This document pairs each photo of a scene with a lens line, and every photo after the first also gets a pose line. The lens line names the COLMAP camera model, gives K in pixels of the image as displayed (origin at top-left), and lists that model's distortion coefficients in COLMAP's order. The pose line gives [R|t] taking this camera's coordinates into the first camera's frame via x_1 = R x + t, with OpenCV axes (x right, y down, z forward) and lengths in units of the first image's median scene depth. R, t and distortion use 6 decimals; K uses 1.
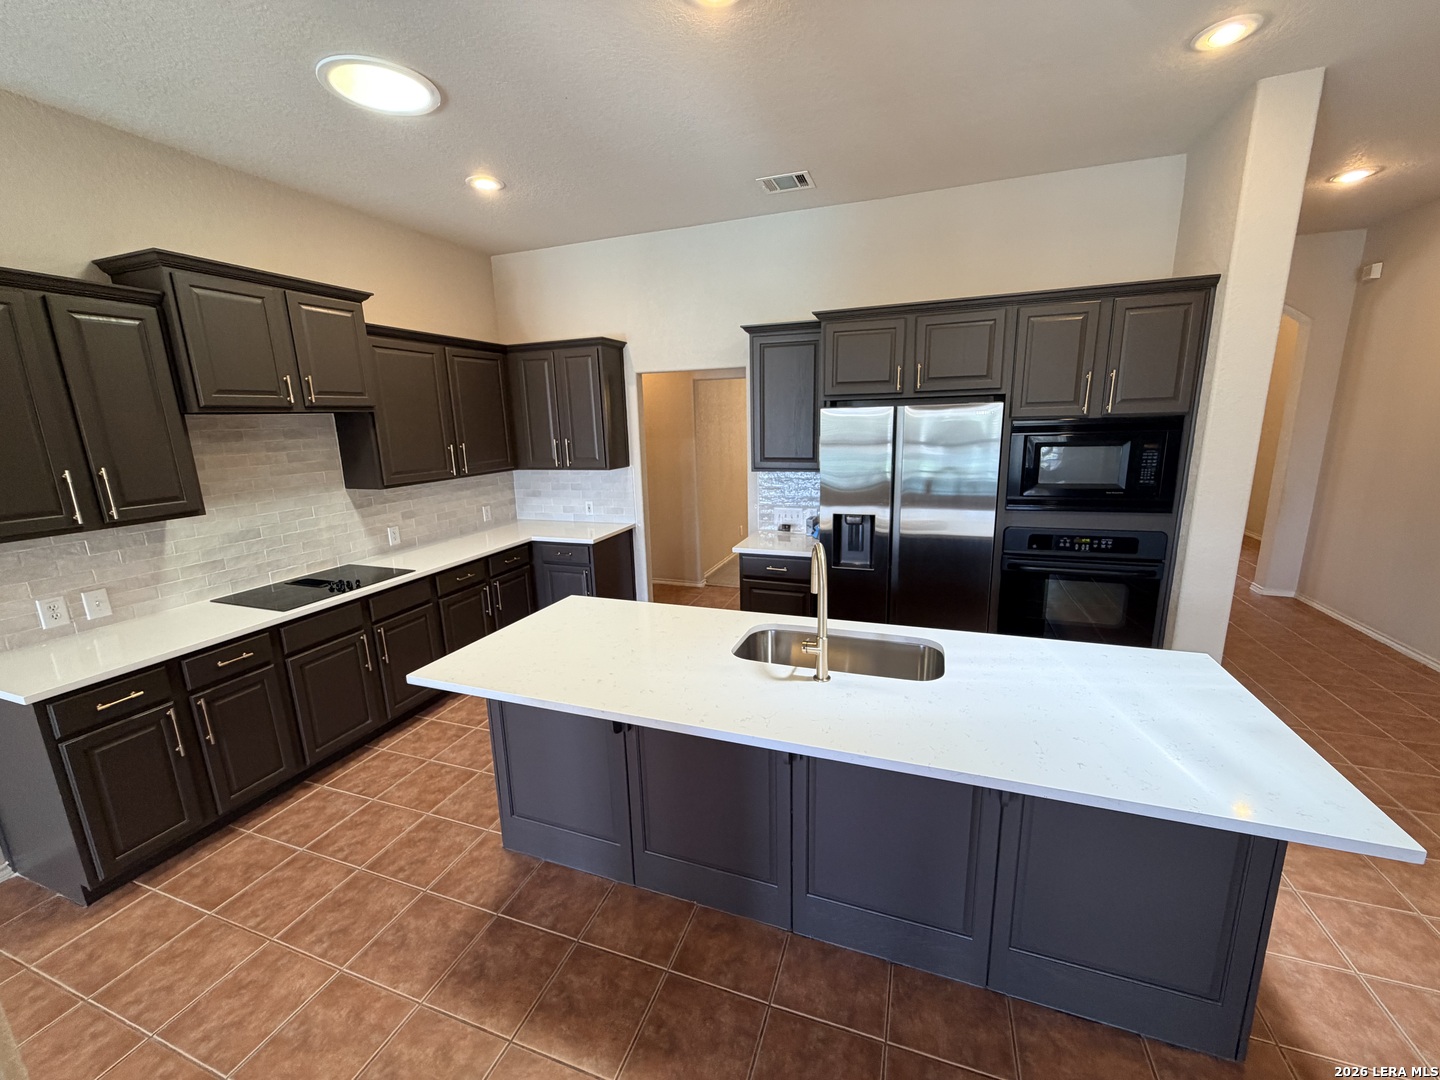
lens RADIAL K [[572.6, 0, 721.5], [0, 572.6, 539.7], [0, 0, 1]] dist [-0.002604, 0.000852]
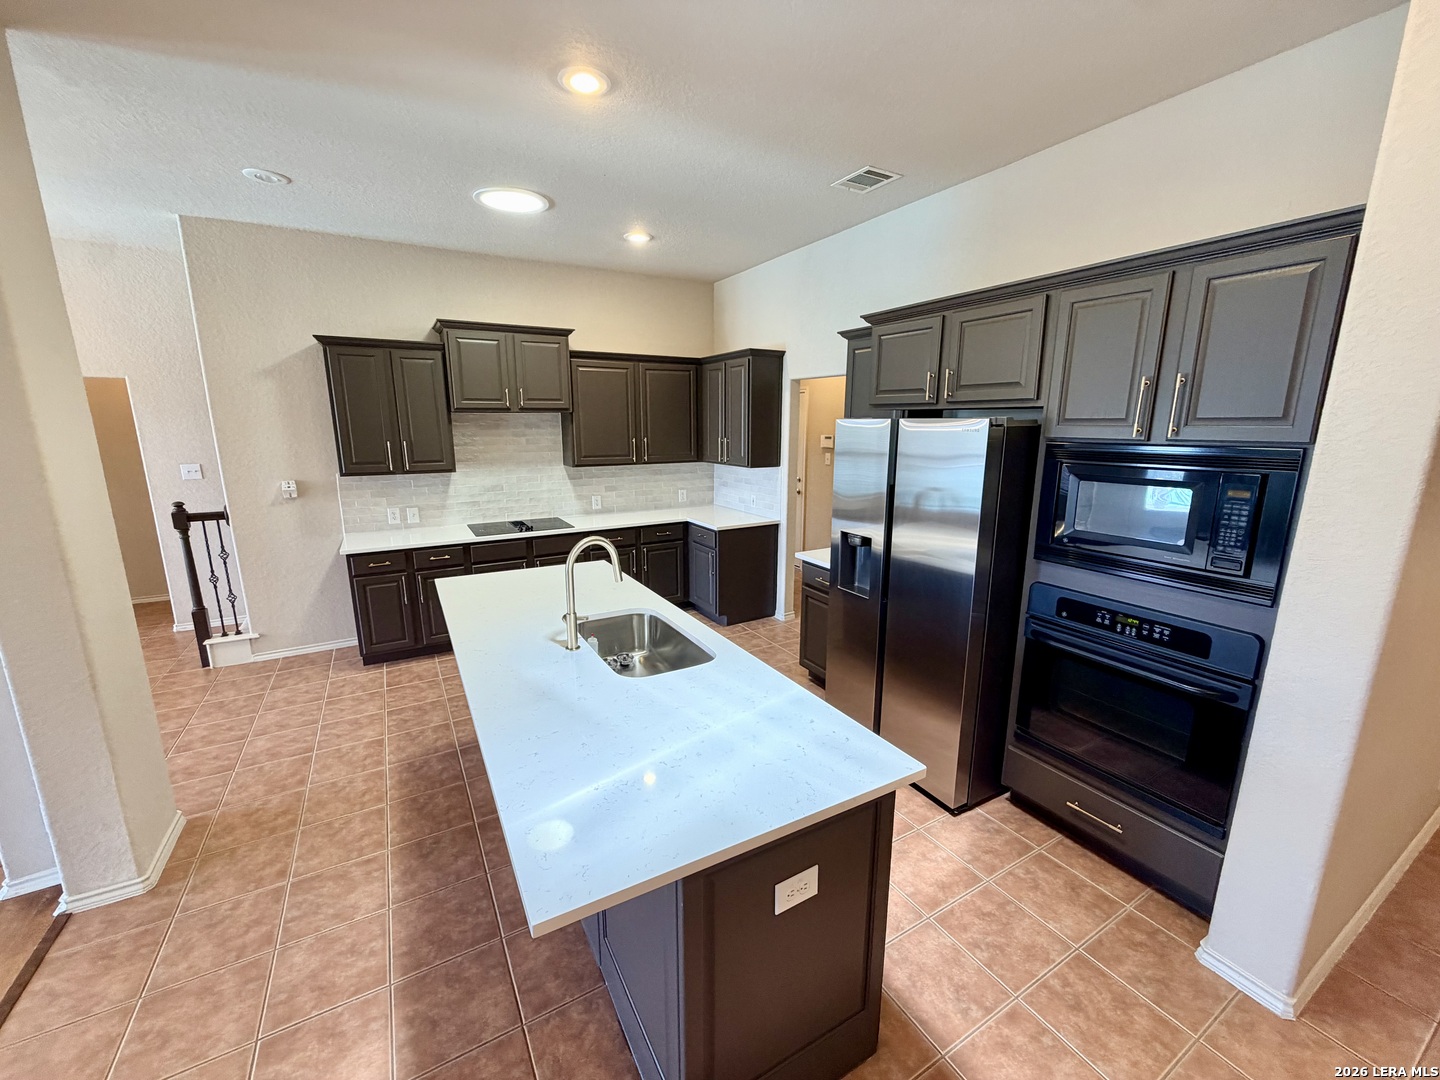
lens RADIAL K [[572.6, 0, 722.5], [0, 572.6, 541.1], [0, 0, 1]] dist [-0.002604, 0.000852]
pose [[0.767175, 0.159809, -0.621212, 0.645623], [-0.155374, 0.985924, 0.061752, -0.057539], [0.622336, 0.049146, 0.781206, 0.146458]]
